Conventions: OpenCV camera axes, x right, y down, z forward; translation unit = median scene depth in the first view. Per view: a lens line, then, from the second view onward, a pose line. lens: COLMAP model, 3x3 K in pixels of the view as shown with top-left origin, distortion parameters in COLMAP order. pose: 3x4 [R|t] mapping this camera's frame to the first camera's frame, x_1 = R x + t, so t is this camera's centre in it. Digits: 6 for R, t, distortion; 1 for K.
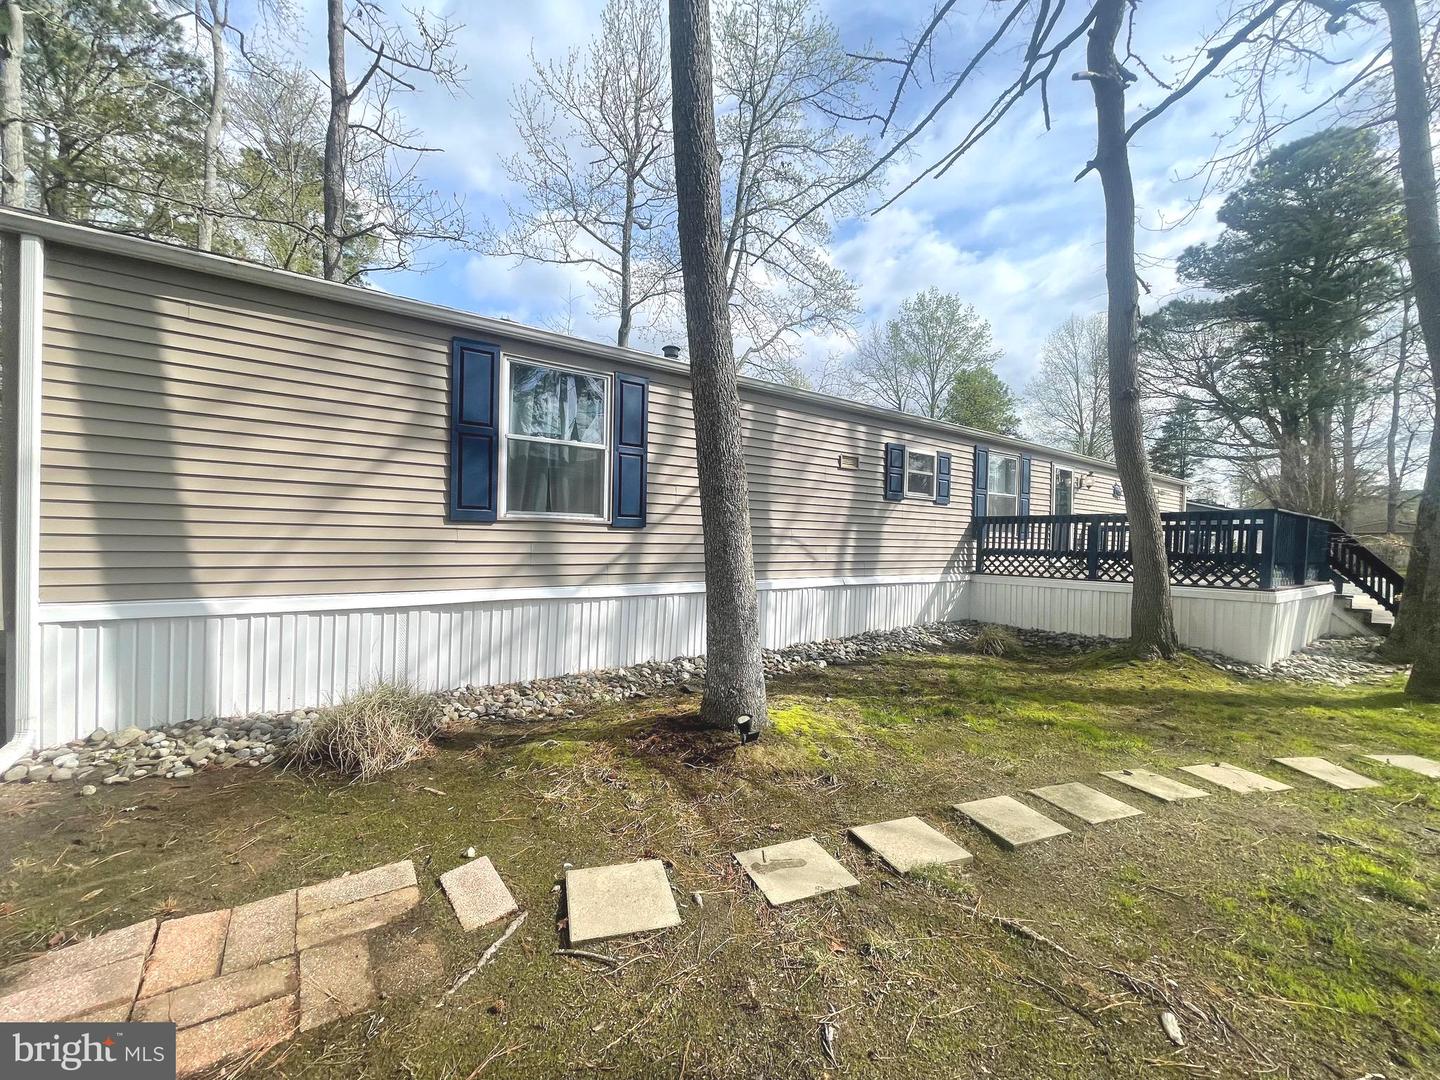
lens RADIAL K [[594.9, 0, 720.0], [0, 594.9, 540.0], [0, 0, 1]] dist [-0.002149, 0.000003]
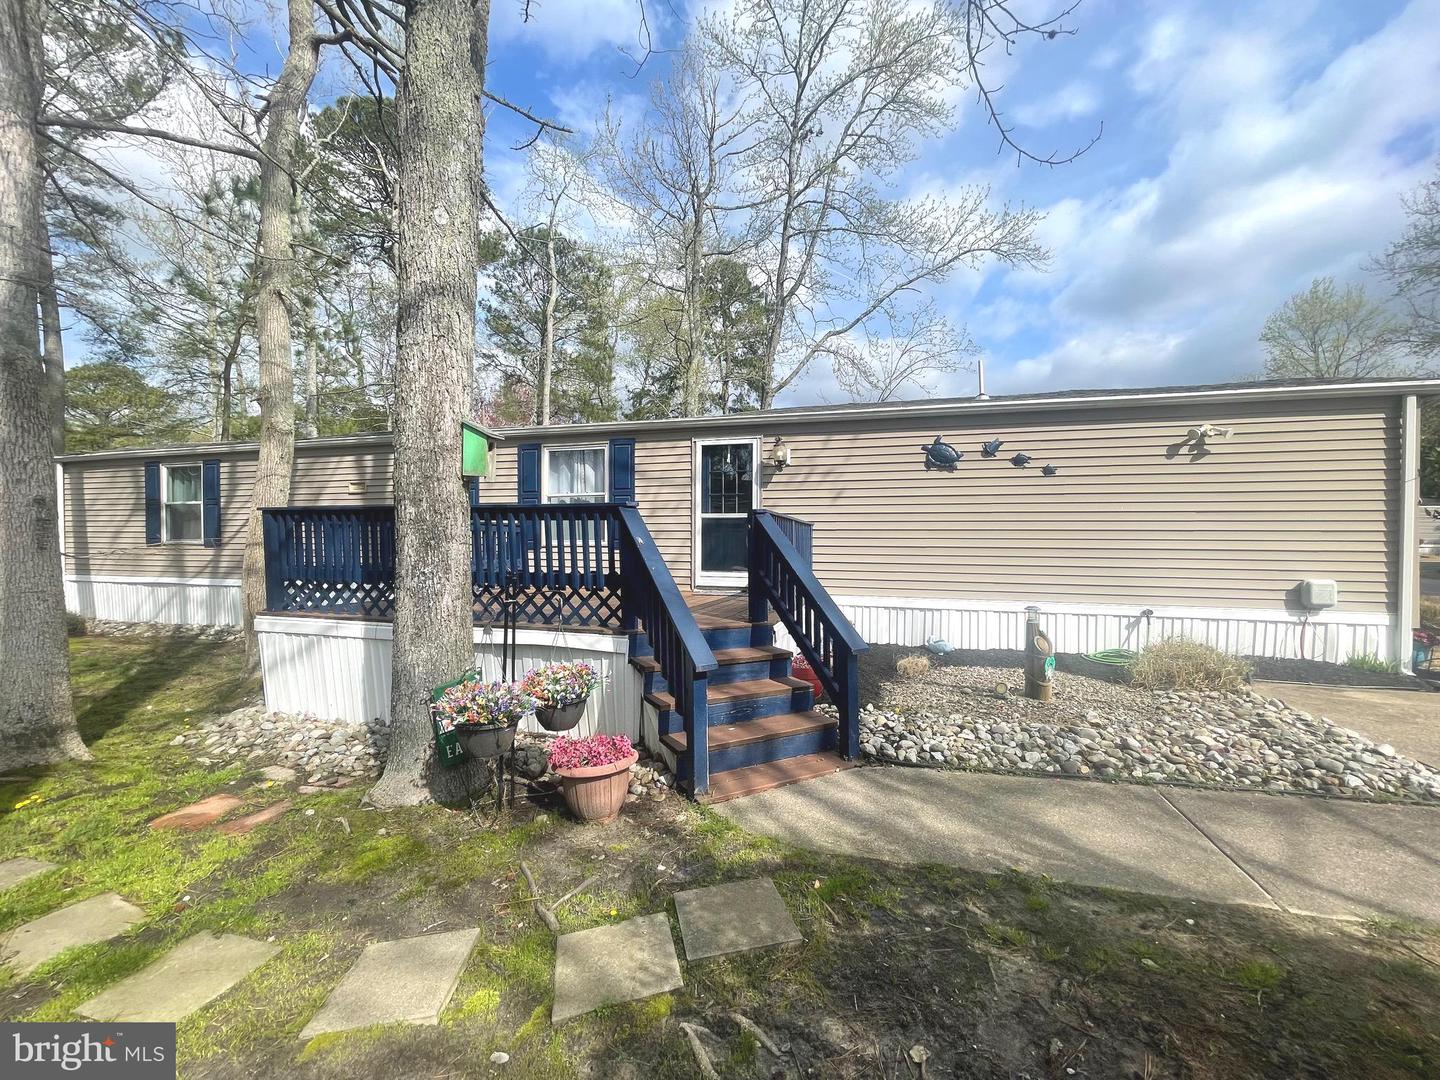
lens RADIAL K [[594.9, 0, 720.0], [0, 594.9, 540.0], [0, 0, 1]] dist [-0.002149, 0.000003]
pose [[0.599425, -0.032760, -0.799760, 2.158936], [0.002282, 0.999228, -0.039221, 0.033756], [0.800427, 0.021685, 0.599037, 1.155446]]
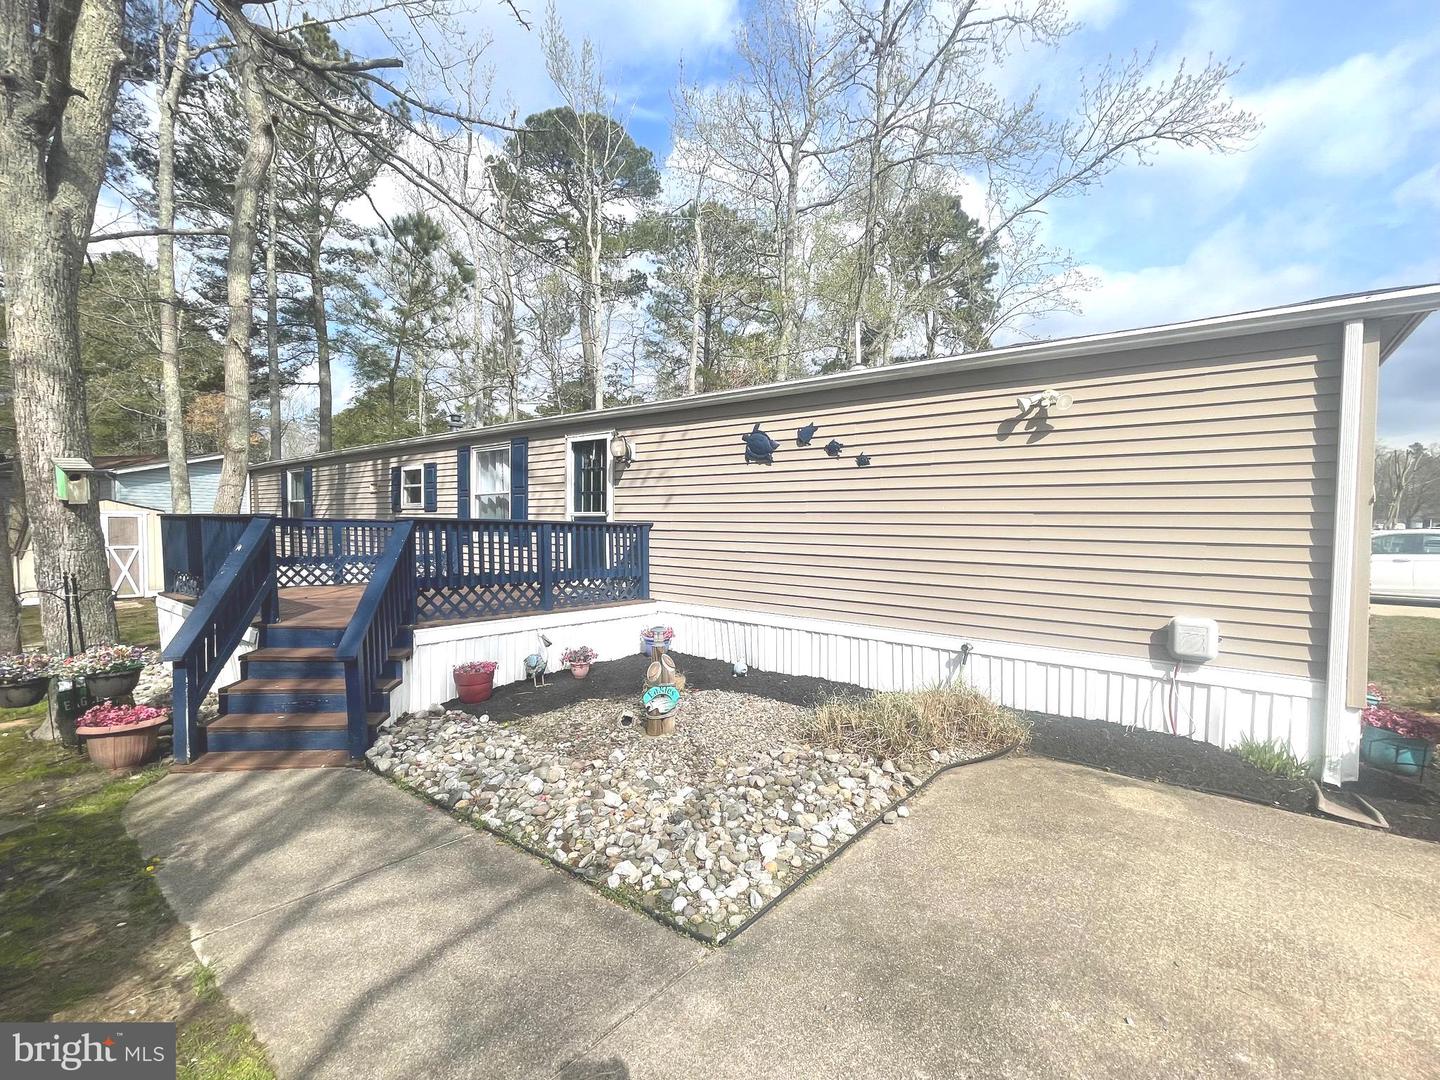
lens RADIAL K [[657.6, 0, 720.0], [0, 657.6, 540.0], [0, 0, 1]] dist [-0.000801, 0.000042]
pose [[0.231913, -0.007453, -0.972708, 2.564640], [-0.020034, 0.999722, -0.012437, -0.004567], [0.972530, 0.022371, 0.231699, 1.914792]]
